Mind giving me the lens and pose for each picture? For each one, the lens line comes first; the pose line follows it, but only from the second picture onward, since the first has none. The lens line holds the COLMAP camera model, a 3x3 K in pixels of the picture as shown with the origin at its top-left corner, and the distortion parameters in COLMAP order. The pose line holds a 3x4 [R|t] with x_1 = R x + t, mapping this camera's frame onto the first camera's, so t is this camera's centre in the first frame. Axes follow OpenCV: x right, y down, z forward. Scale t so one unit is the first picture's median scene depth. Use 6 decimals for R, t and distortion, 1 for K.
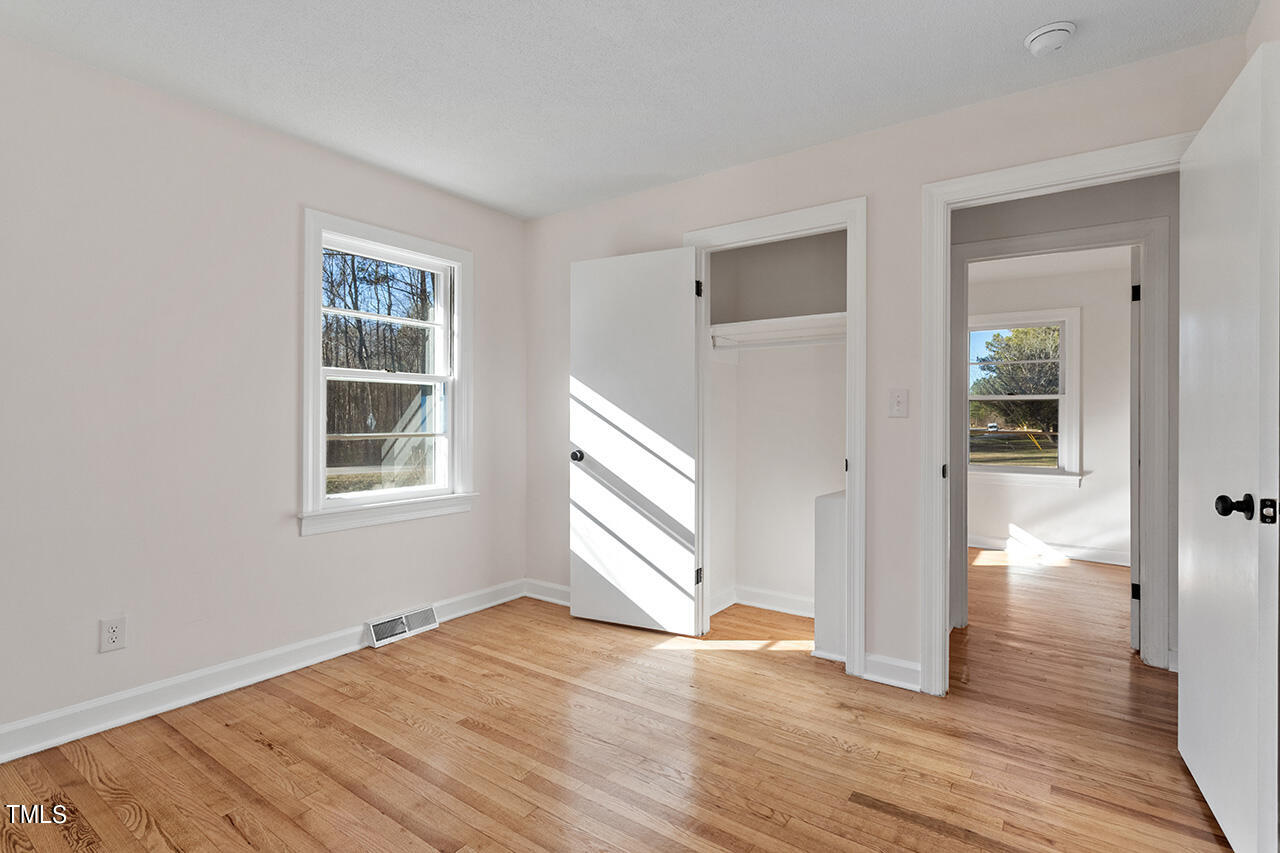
lens RADIAL K [[607.9, 0, 640.0], [0, 607.9, 426.5], [0, 0, 1]] dist [0.001691, 0.000106]
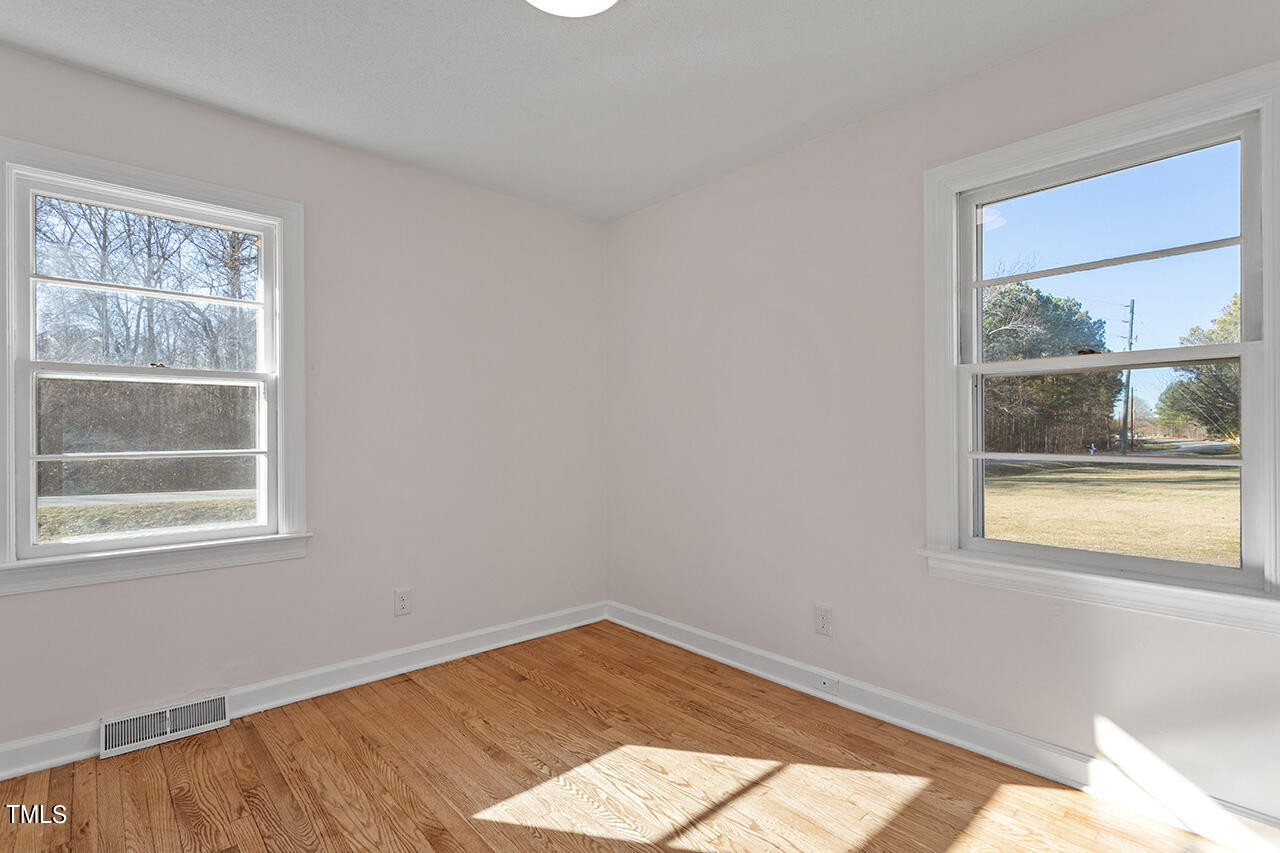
lens RADIAL K [[607.2, 0, 640.0], [0, 607.2, 426.5], [0, 0, 1]] dist [-0.005483, -0.000629]
pose [[0.976670, -0.005254, -0.214683, 0.282031], [0.001133, 0.999813, -0.019313, -0.004408], [0.214744, 0.018619, 0.976493, 0.394808]]
